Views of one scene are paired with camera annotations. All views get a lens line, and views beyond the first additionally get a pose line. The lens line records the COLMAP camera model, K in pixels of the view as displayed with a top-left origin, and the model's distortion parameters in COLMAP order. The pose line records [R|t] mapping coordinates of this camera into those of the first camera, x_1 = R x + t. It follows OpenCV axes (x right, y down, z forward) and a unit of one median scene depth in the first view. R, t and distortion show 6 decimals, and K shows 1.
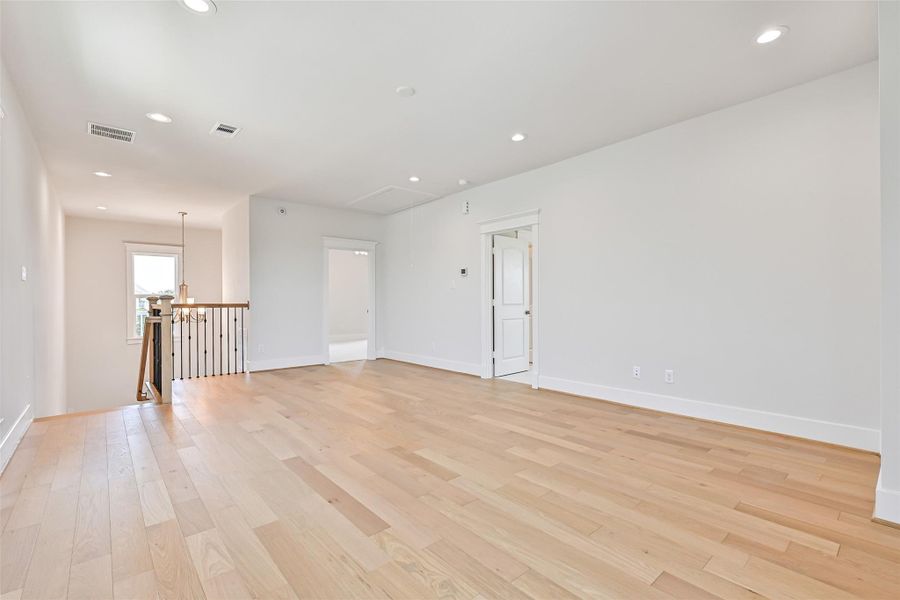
lens RADIAL K [[413.4, 0, 445.8], [0, 413.4, 300.5], [0, 0, 1]] dist [0.001930, 0.000815]
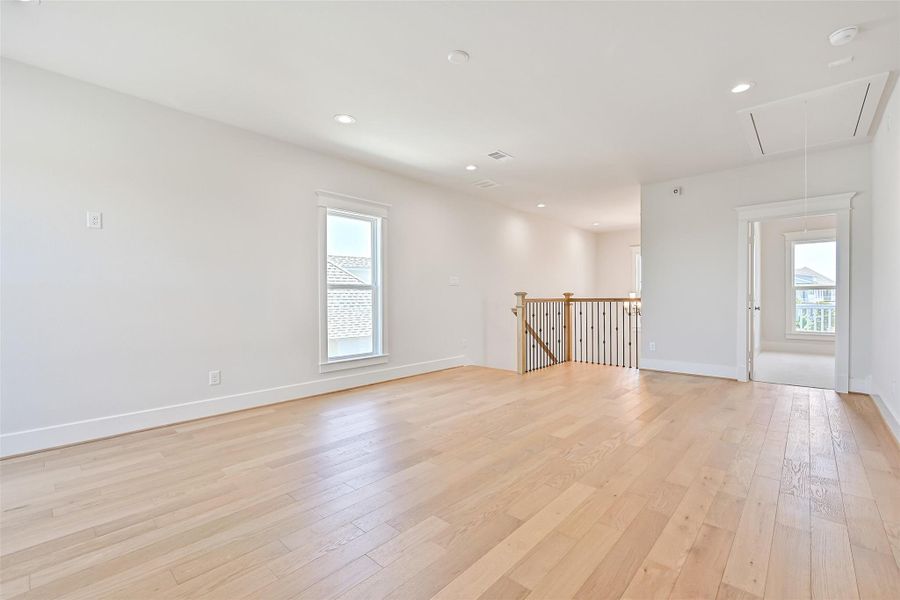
lens RADIAL K [[382.0, 0, 445.8], [0, 382.0, 302.9], [0, 0, 1]] dist [0.001131, 0.000035]
pose [[0.120927, 0.016774, -0.992520, 0.569681], [0.011698, 0.999764, 0.018322, -0.003551], [0.992592, -0.013826, 0.120703, 0.699031]]
